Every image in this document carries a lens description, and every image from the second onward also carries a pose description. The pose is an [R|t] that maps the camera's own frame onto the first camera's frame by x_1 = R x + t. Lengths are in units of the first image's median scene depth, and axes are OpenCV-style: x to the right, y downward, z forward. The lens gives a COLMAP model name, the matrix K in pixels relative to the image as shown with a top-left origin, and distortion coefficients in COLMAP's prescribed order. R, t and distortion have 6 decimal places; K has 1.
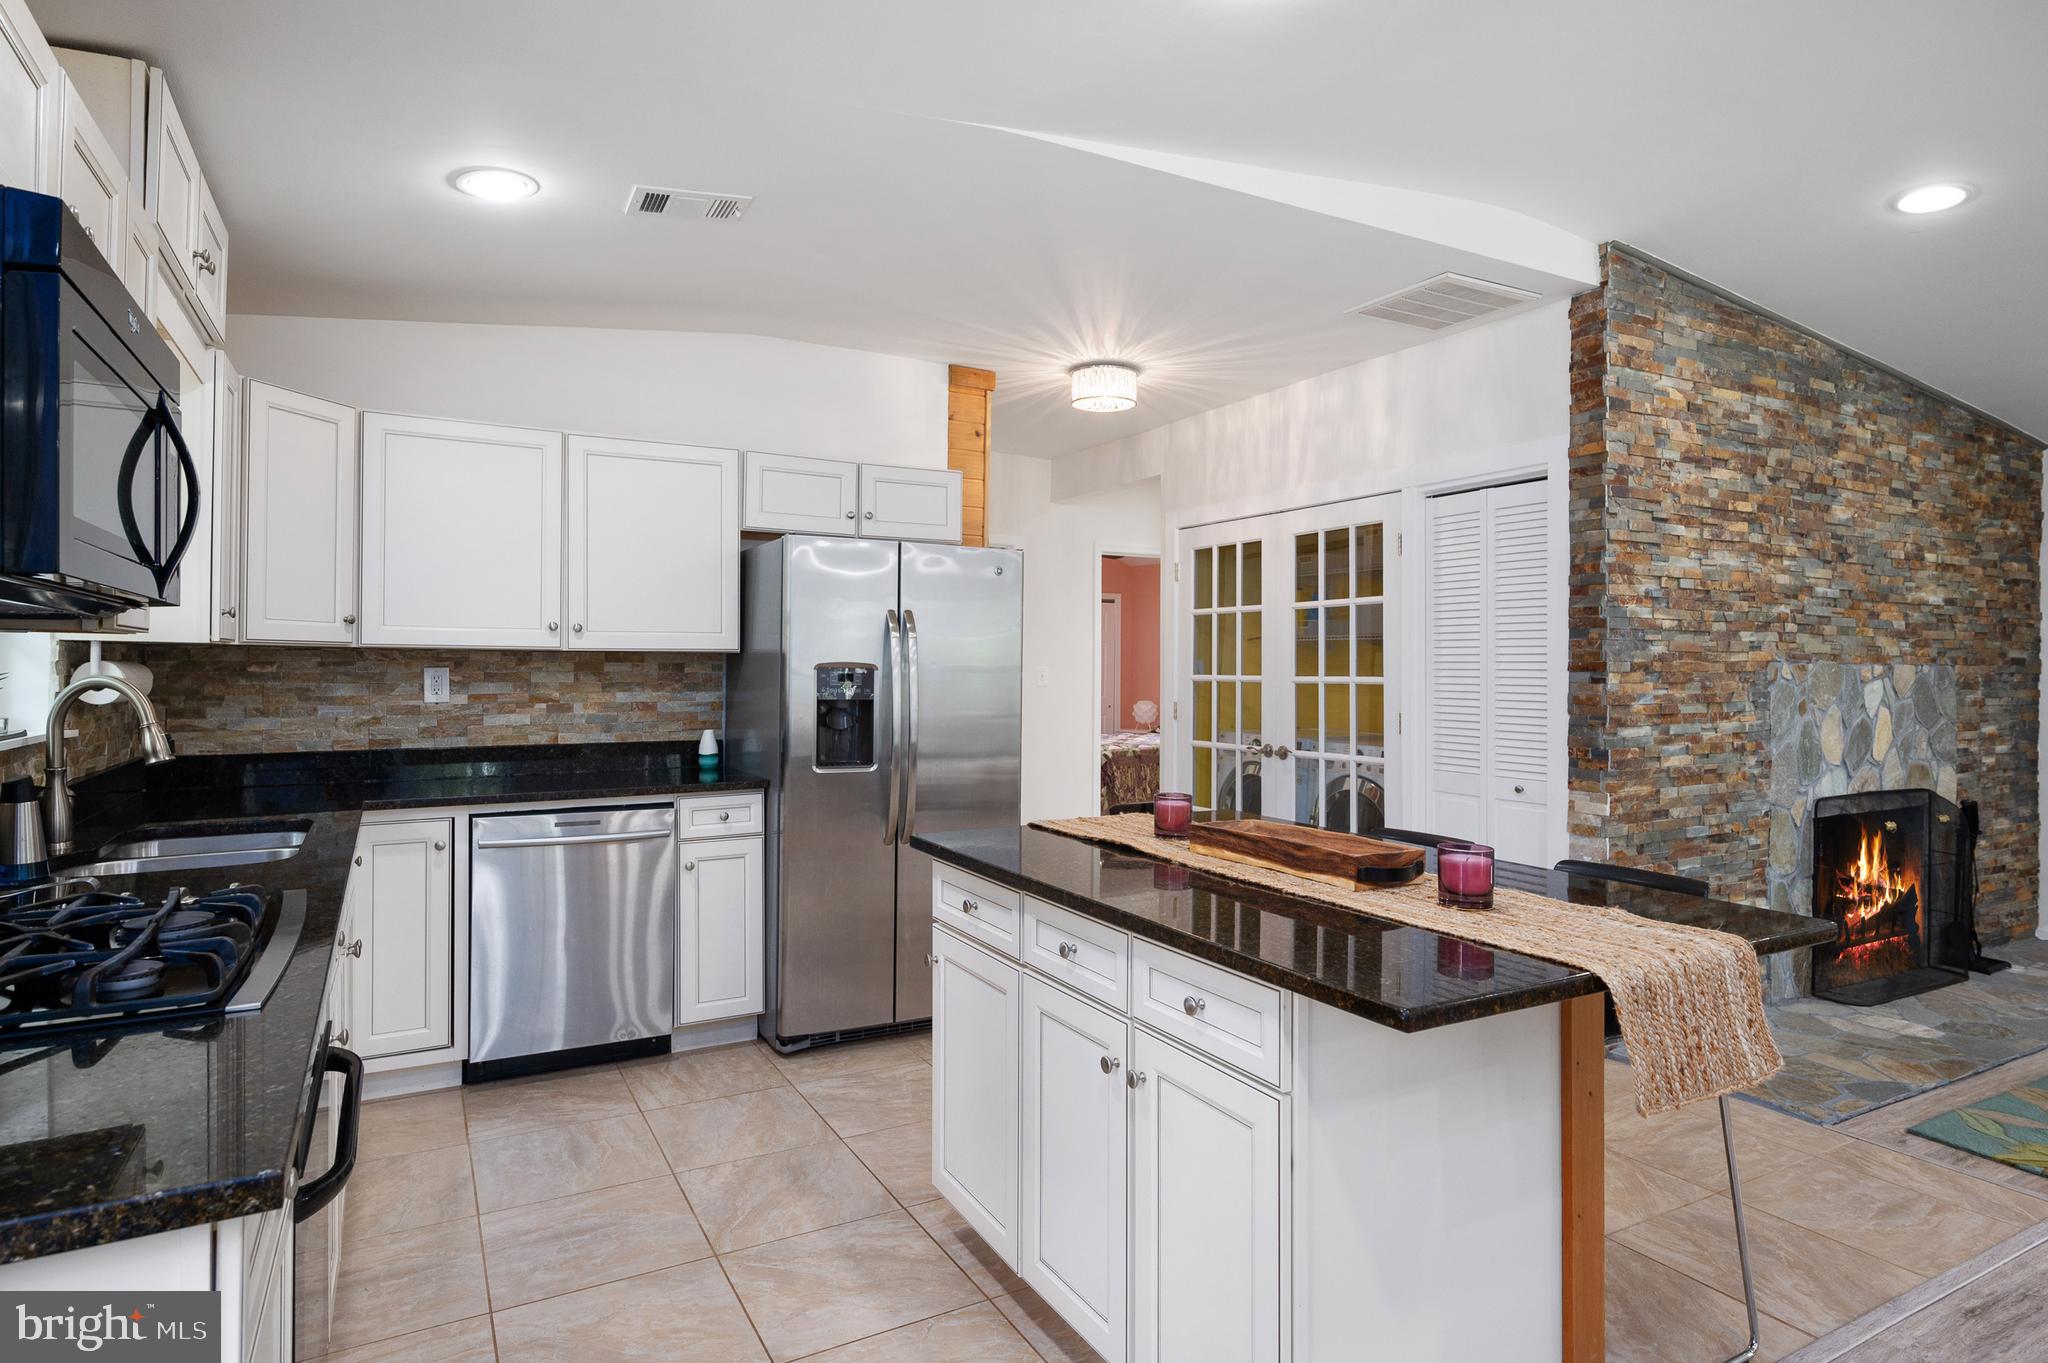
lens RADIAL K [[1115.9, 0, 1028.0], [0, 1115.9, 664.2], [0, 0, 1]] dist [0.003285, 0.004817]
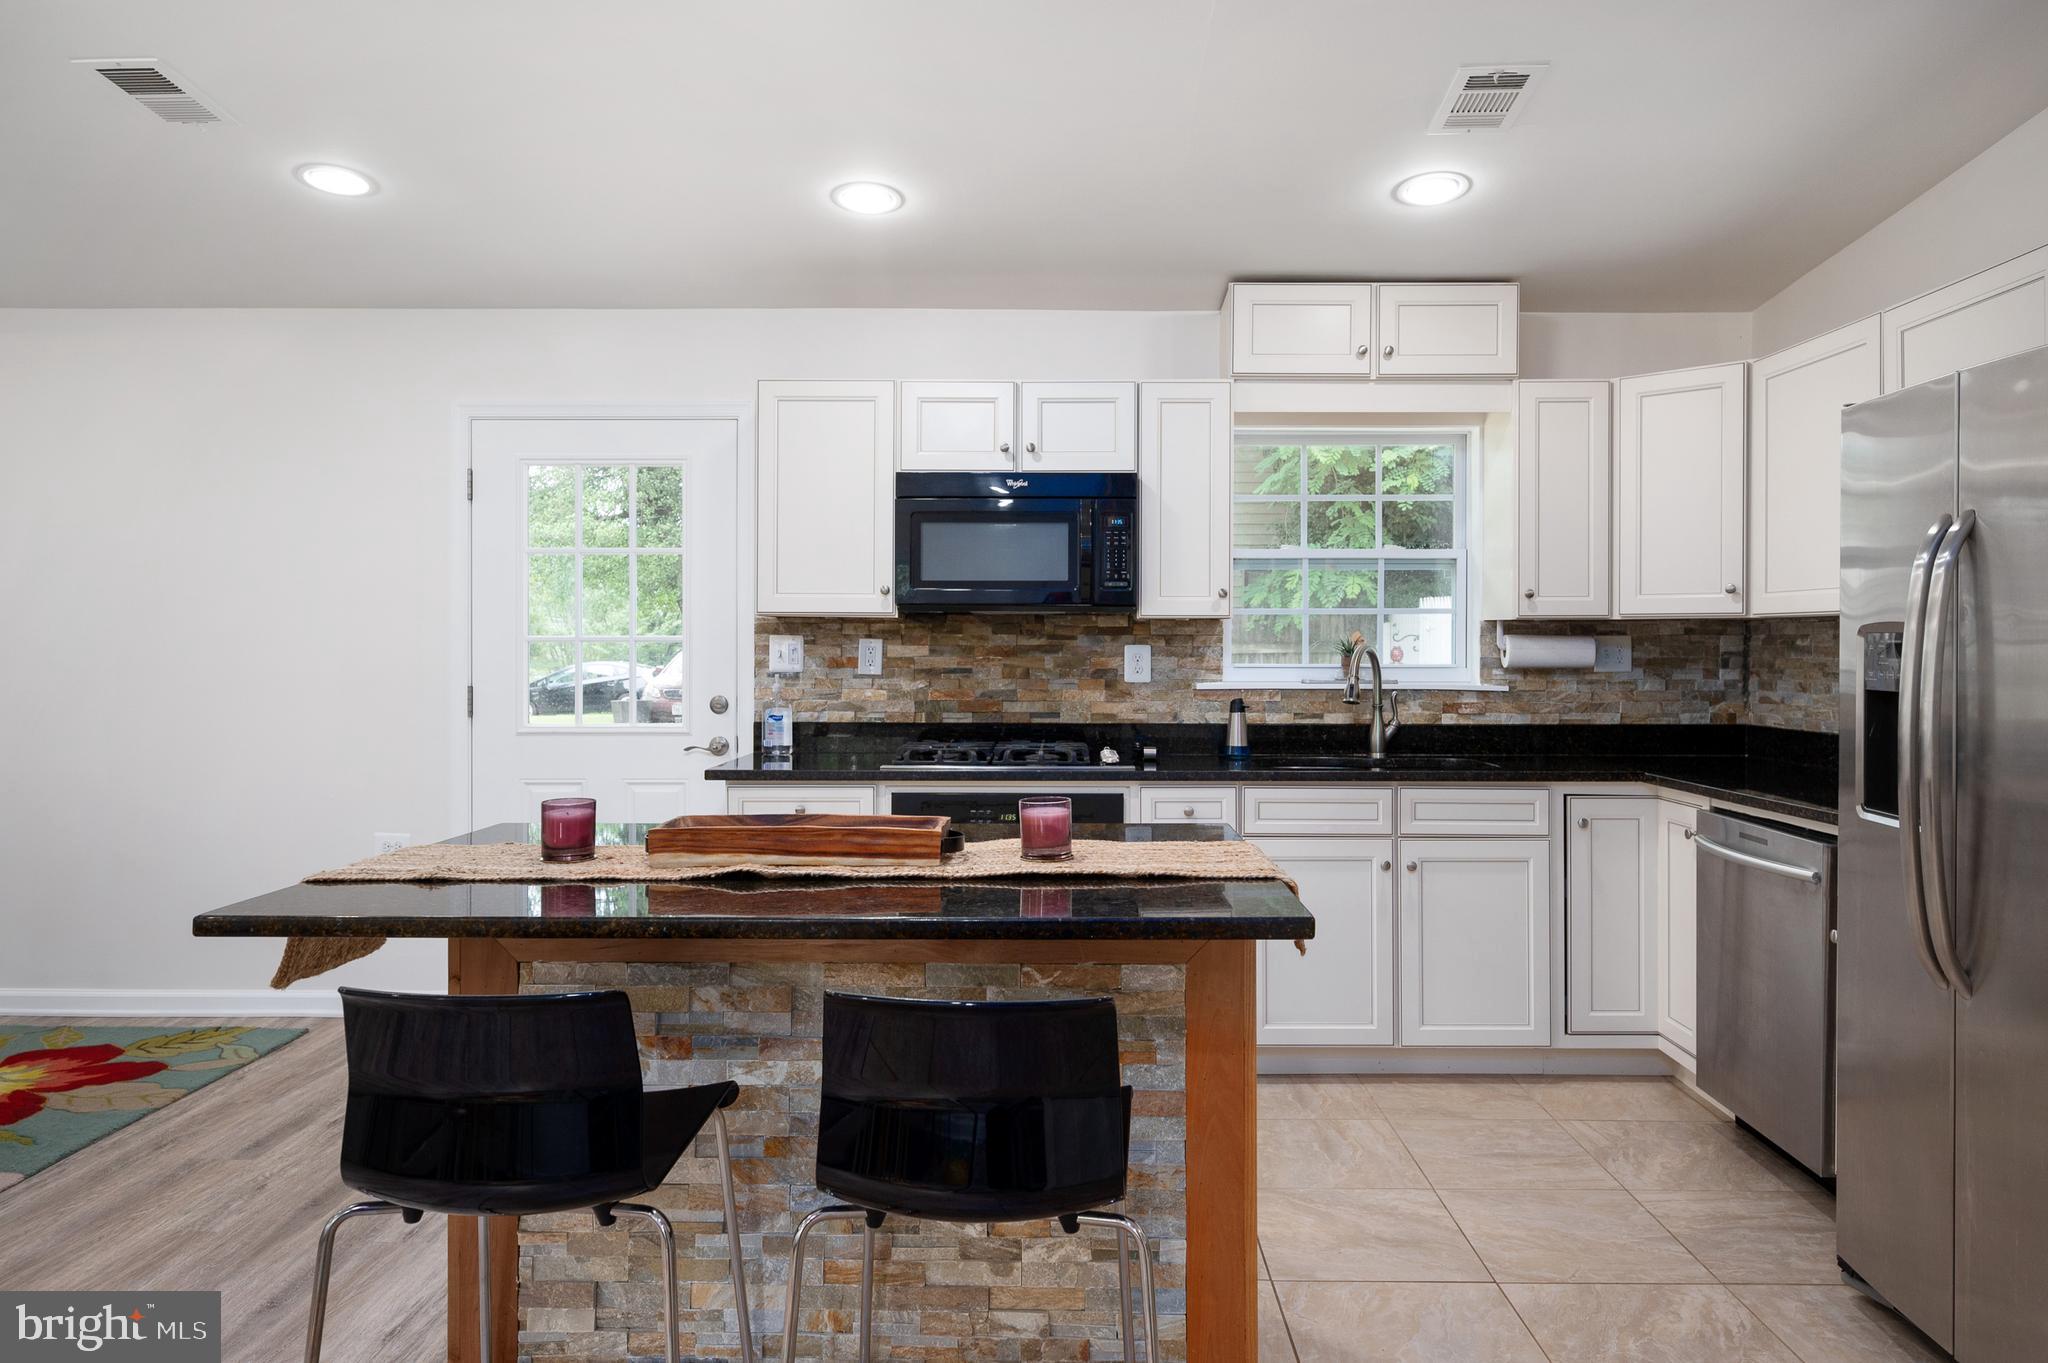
lens RADIAL K [[1319.0, 0, 1041.3], [0, 1319.0, 643.9], [0, 0, 1]] dist [-0.002554, 0.004762]
pose [[-0.502866, -0.006023, -0.864344, 0.577644], [-0.002198, 0.999981, -0.005689, 0.012682], [0.864362, -0.000961, -0.502870, 0.938513]]
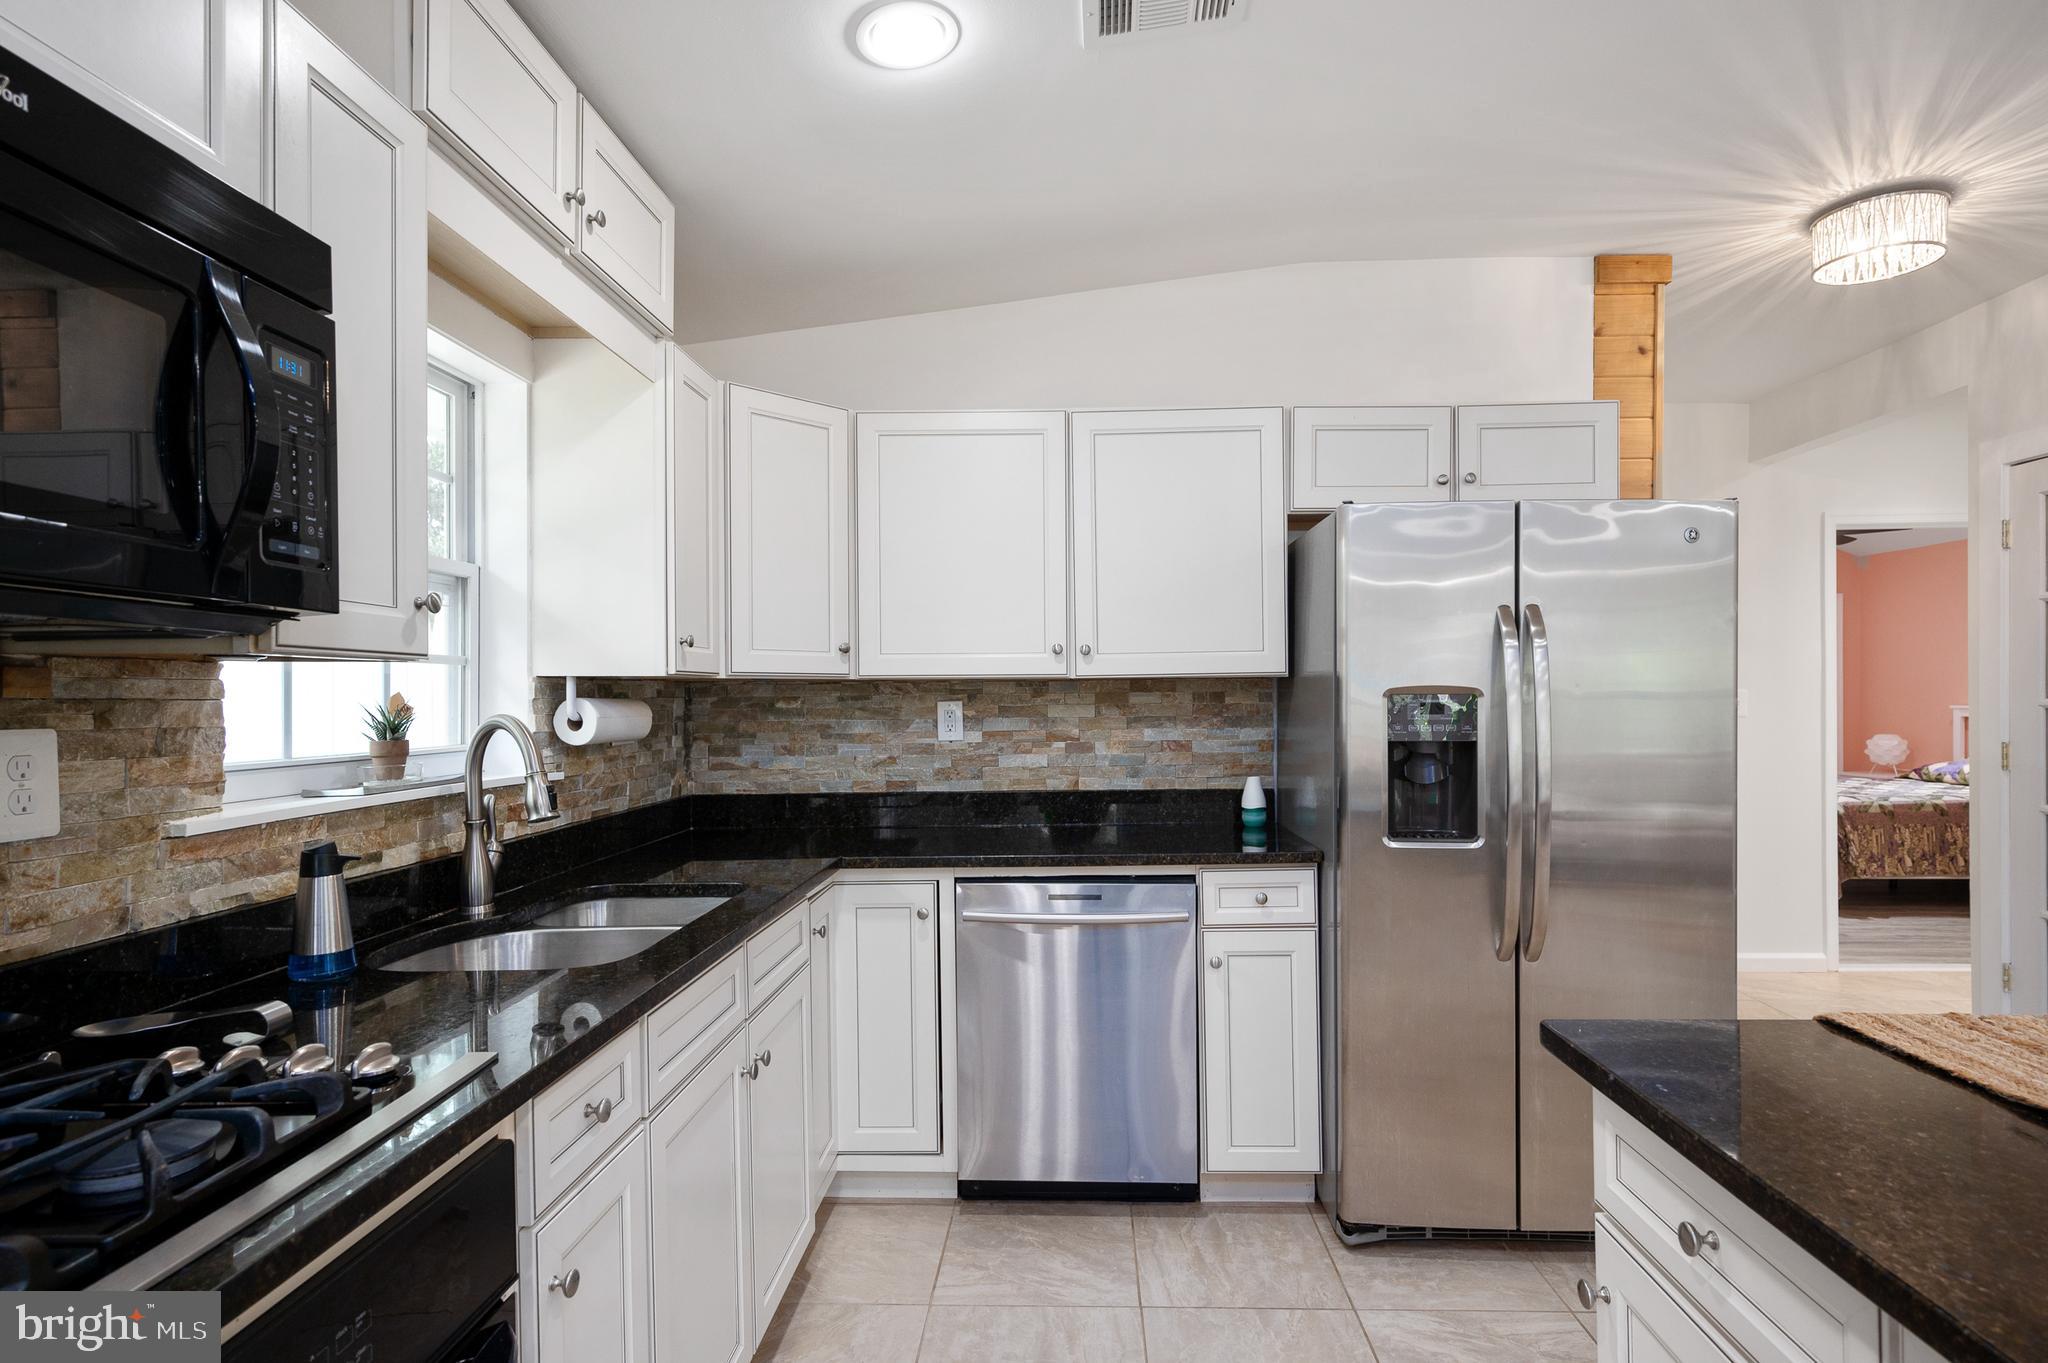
lens RADIAL K [[1056.3, 0, 1051.2], [0, 1056.3, 707.4], [0, 0, 1]] dist [0.014573, -0.000827]
pose [[0.860085, -0.008703, -0.510076, -0.033569], [0.014804, 0.999859, 0.007904, 0.002570], [0.509935, -0.014349, 0.860093, 0.320742]]
